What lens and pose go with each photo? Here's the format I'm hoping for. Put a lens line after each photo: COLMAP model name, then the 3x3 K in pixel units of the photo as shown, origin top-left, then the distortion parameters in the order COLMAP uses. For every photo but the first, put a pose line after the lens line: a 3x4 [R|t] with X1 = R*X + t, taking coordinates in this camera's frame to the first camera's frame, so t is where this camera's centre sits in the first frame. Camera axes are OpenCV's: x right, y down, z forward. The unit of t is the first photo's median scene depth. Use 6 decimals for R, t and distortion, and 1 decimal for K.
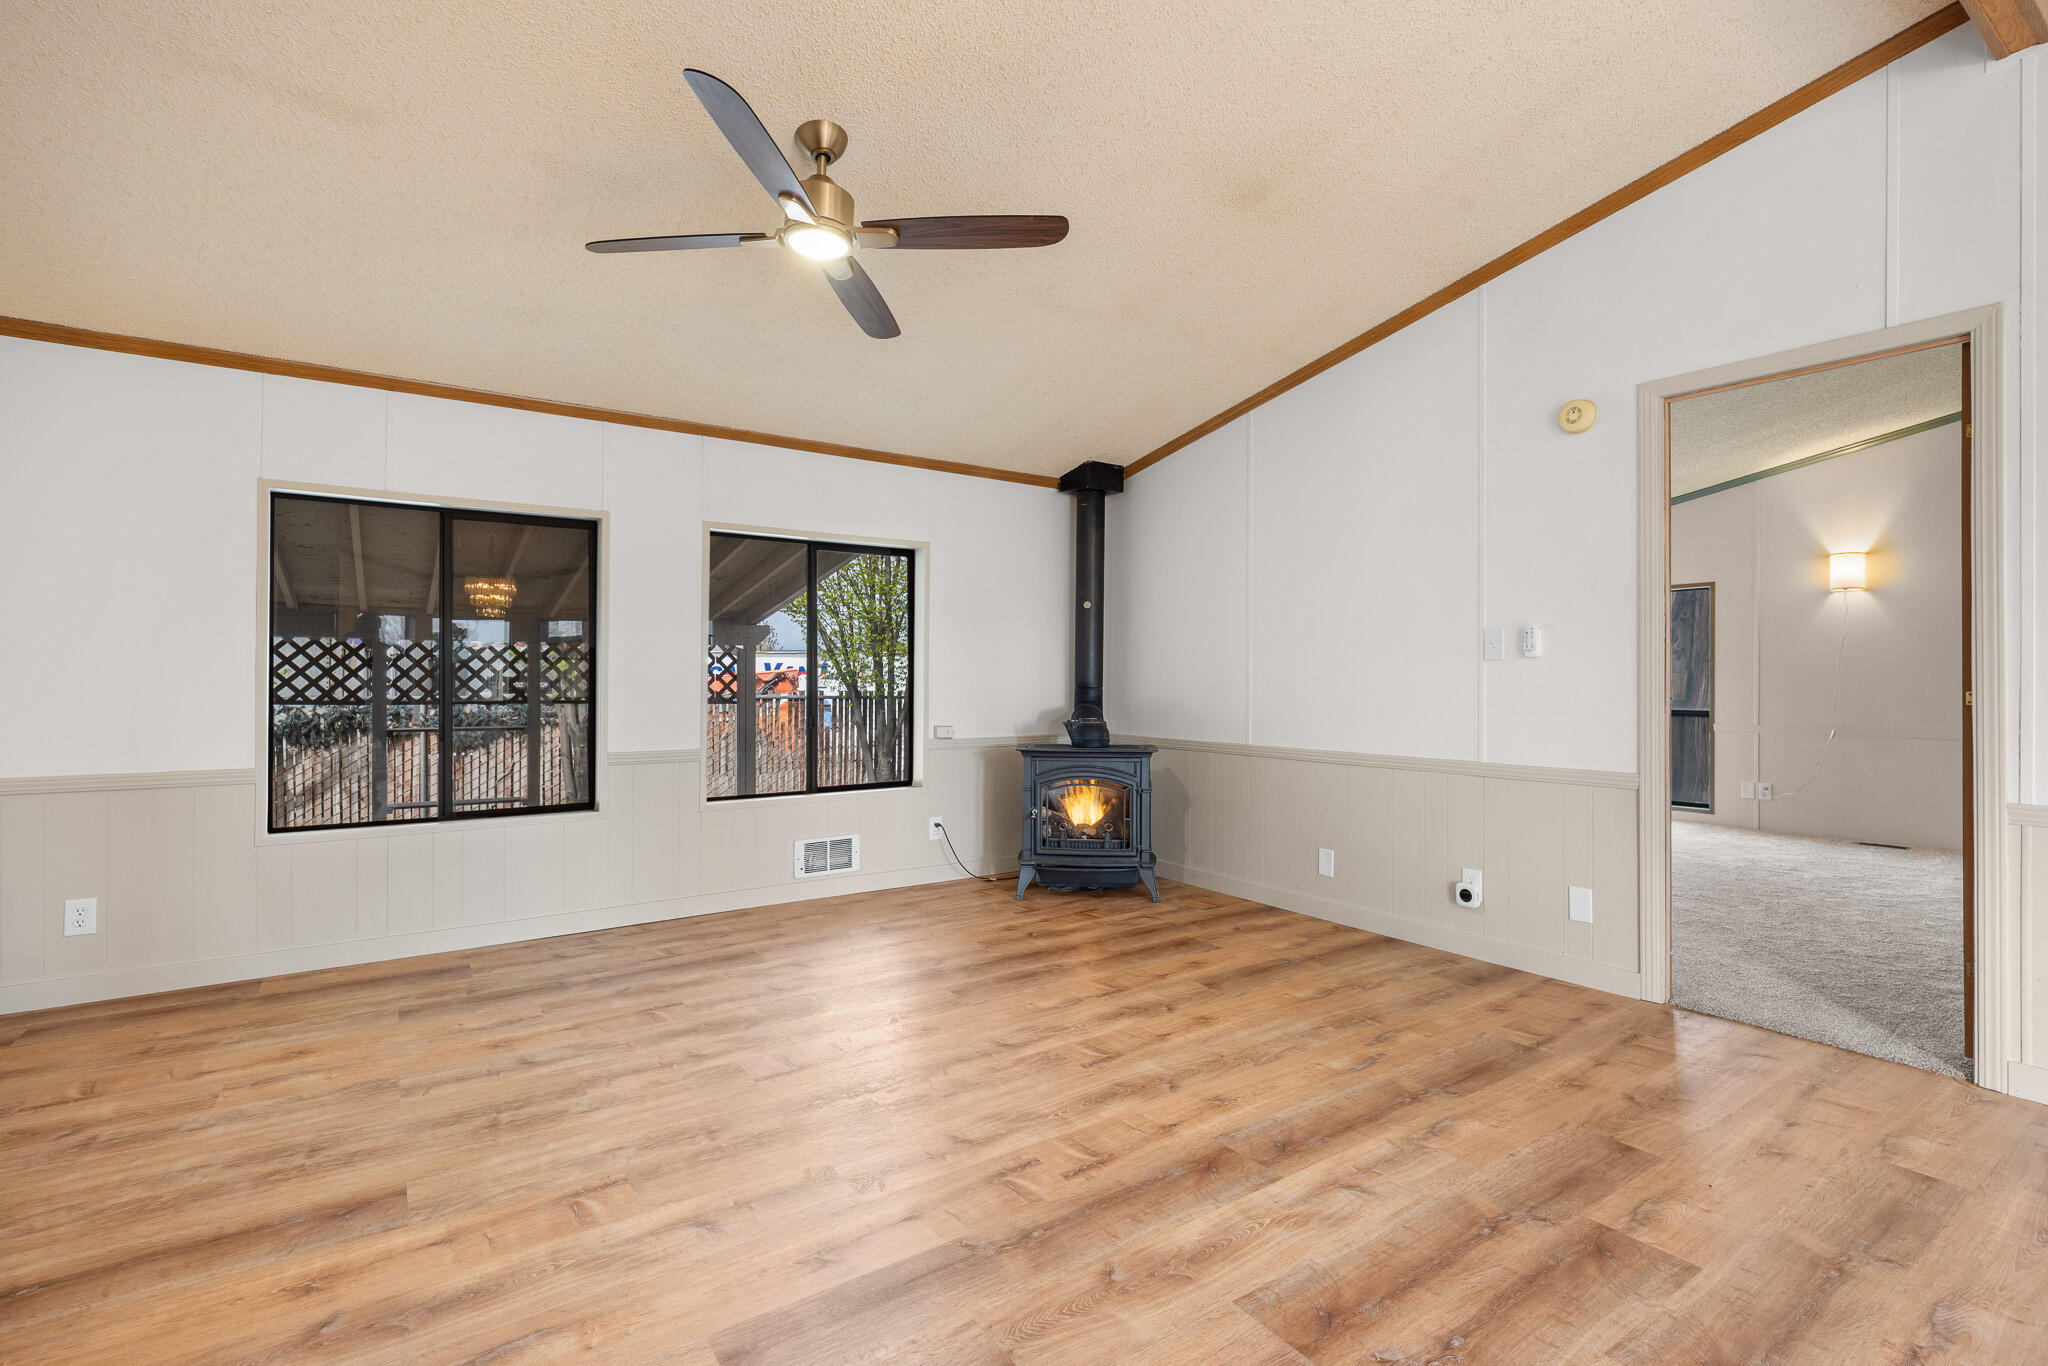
lens RADIAL K [[922.1, 0, 1023.5], [0, 922.1, 684.5], [0, 0, 1]] dist [-0.001054, -0.000748]
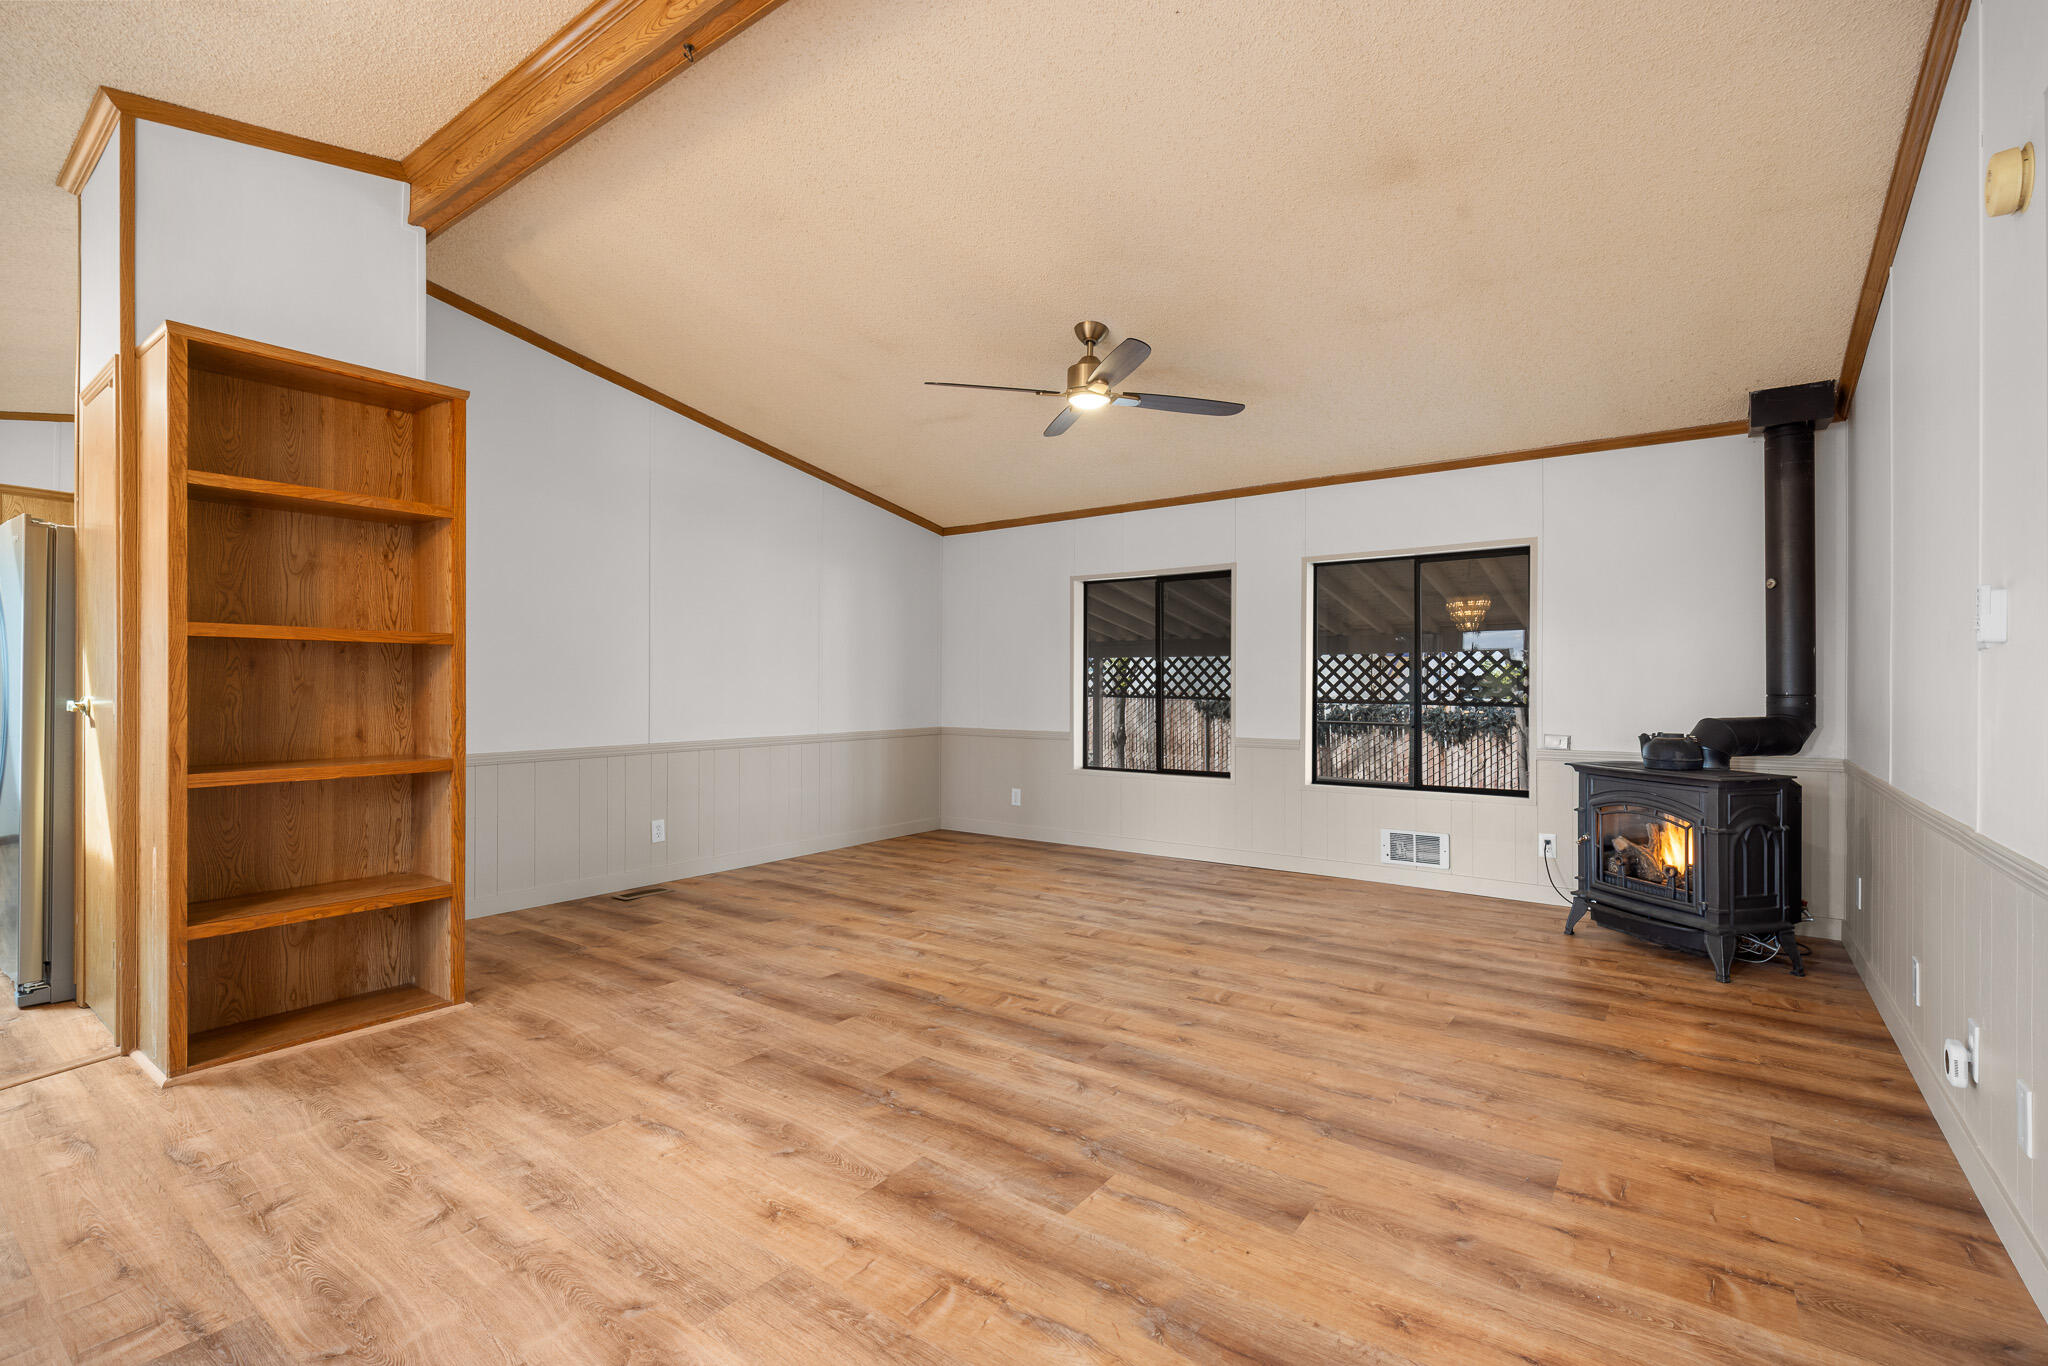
lens RADIAL K [[922.1, 0, 1027.4], [0, 922.1, 683.6], [0, 0, 1]] dist [-0.001054, -0.000748]
pose [[0.334335, -0.001436, -0.942453, 0.869518], [-0.005261, 0.999980, -0.003390, 0.000371], [0.942440, 0.006092, 0.334321, 0.287284]]
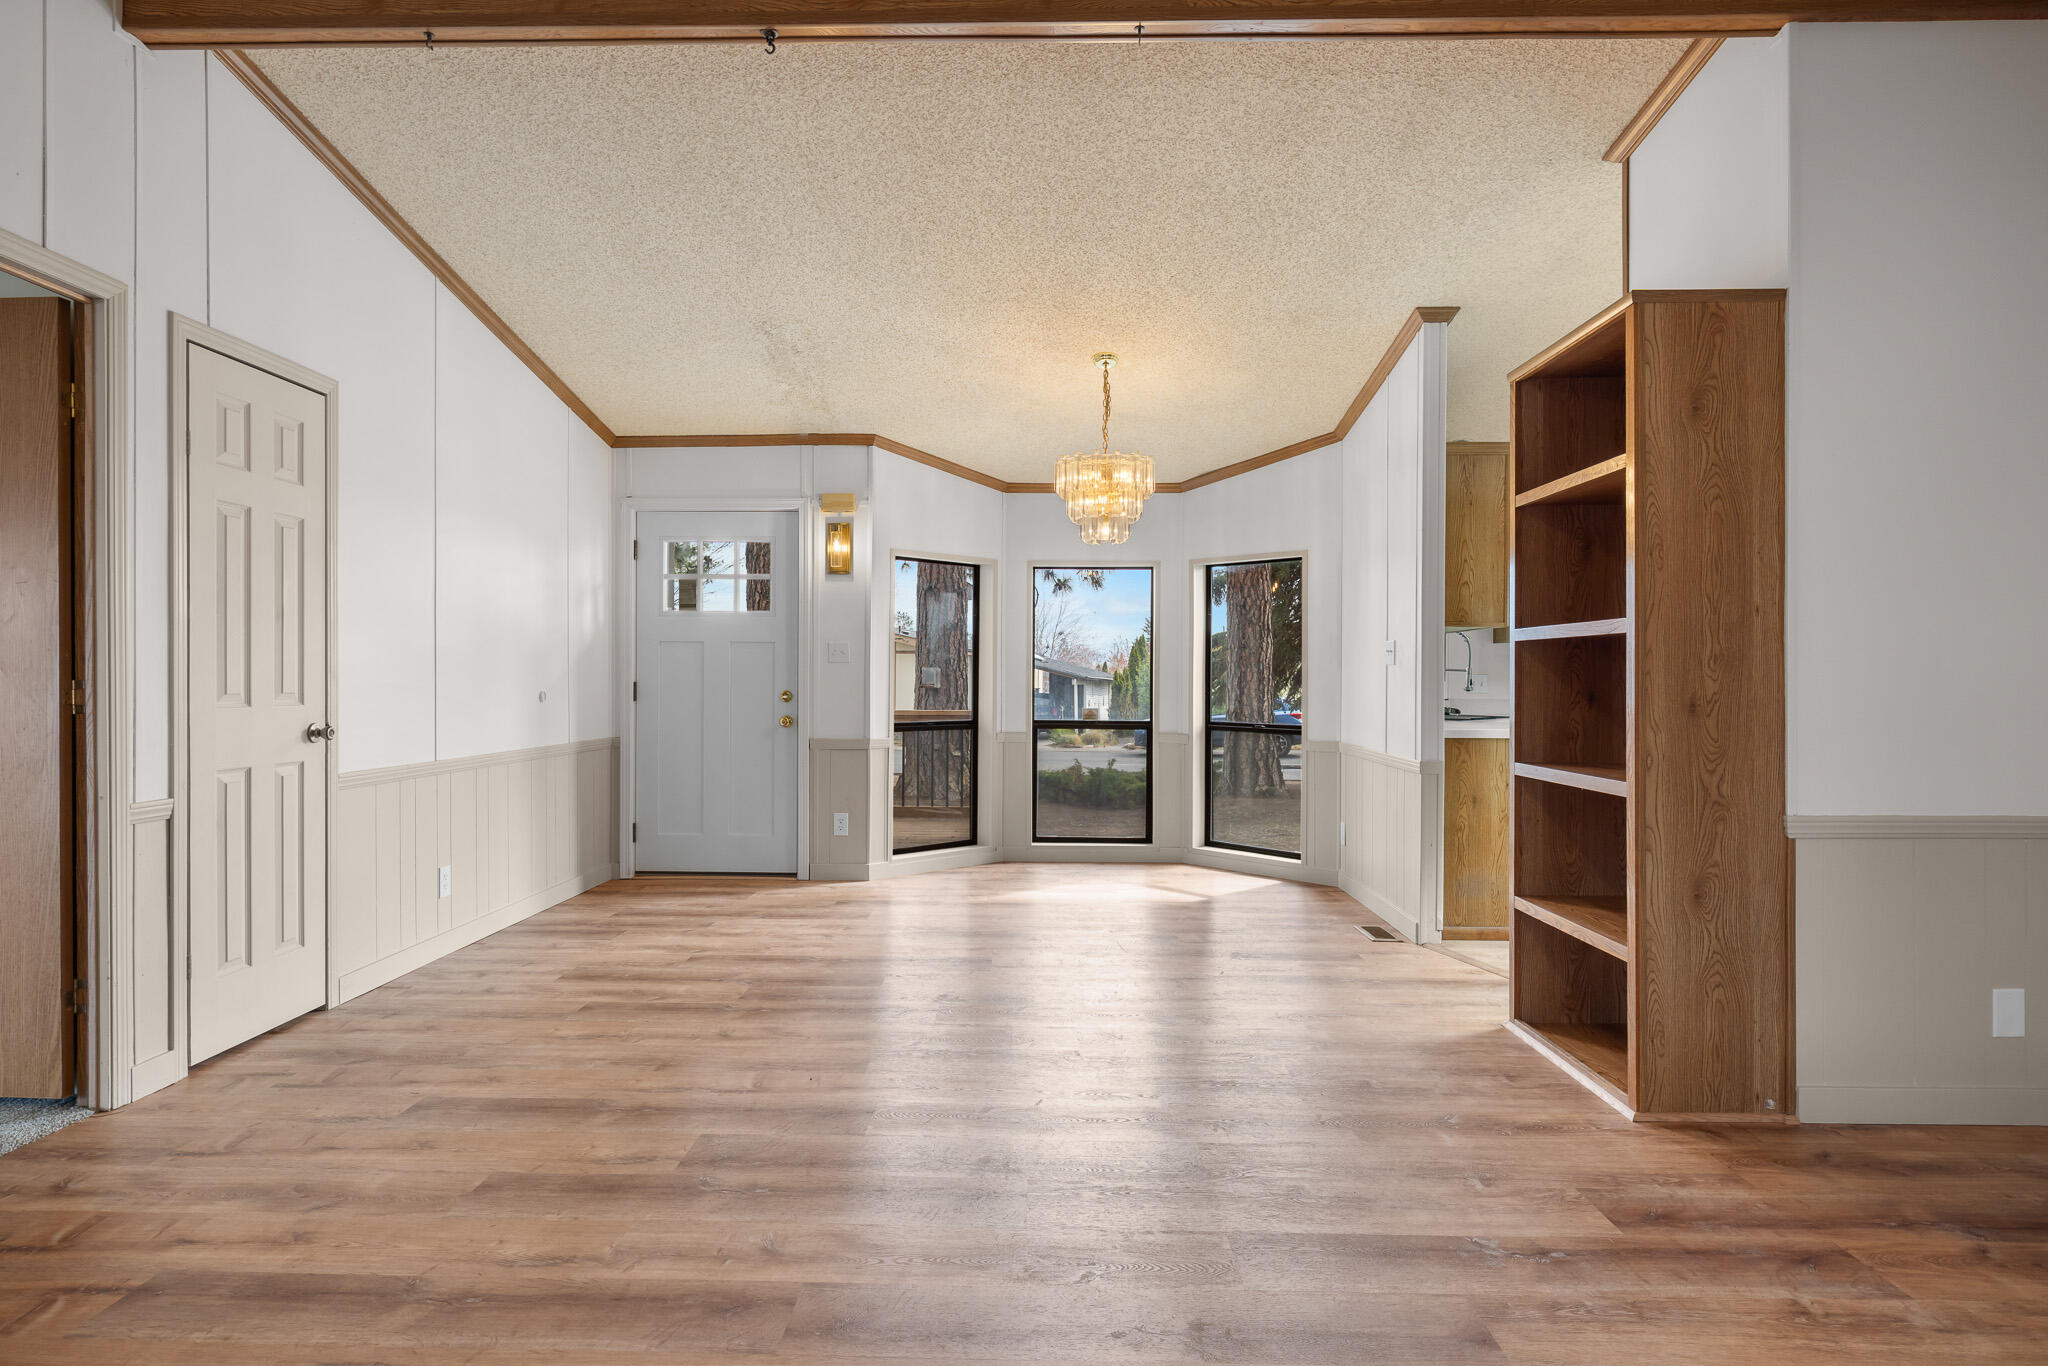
lens RADIAL K [[1123.9, 0, 1022.0], [0, 1123.9, 681.7], [0, 0, 1]] dist [-0.001941, -0.000113]
pose [[-0.811500, -0.006830, 0.584312, -0.268651], [-0.002798, 0.999966, 0.007802, -0.006807], [-0.584345, 0.004696, -0.811491, 0.991648]]
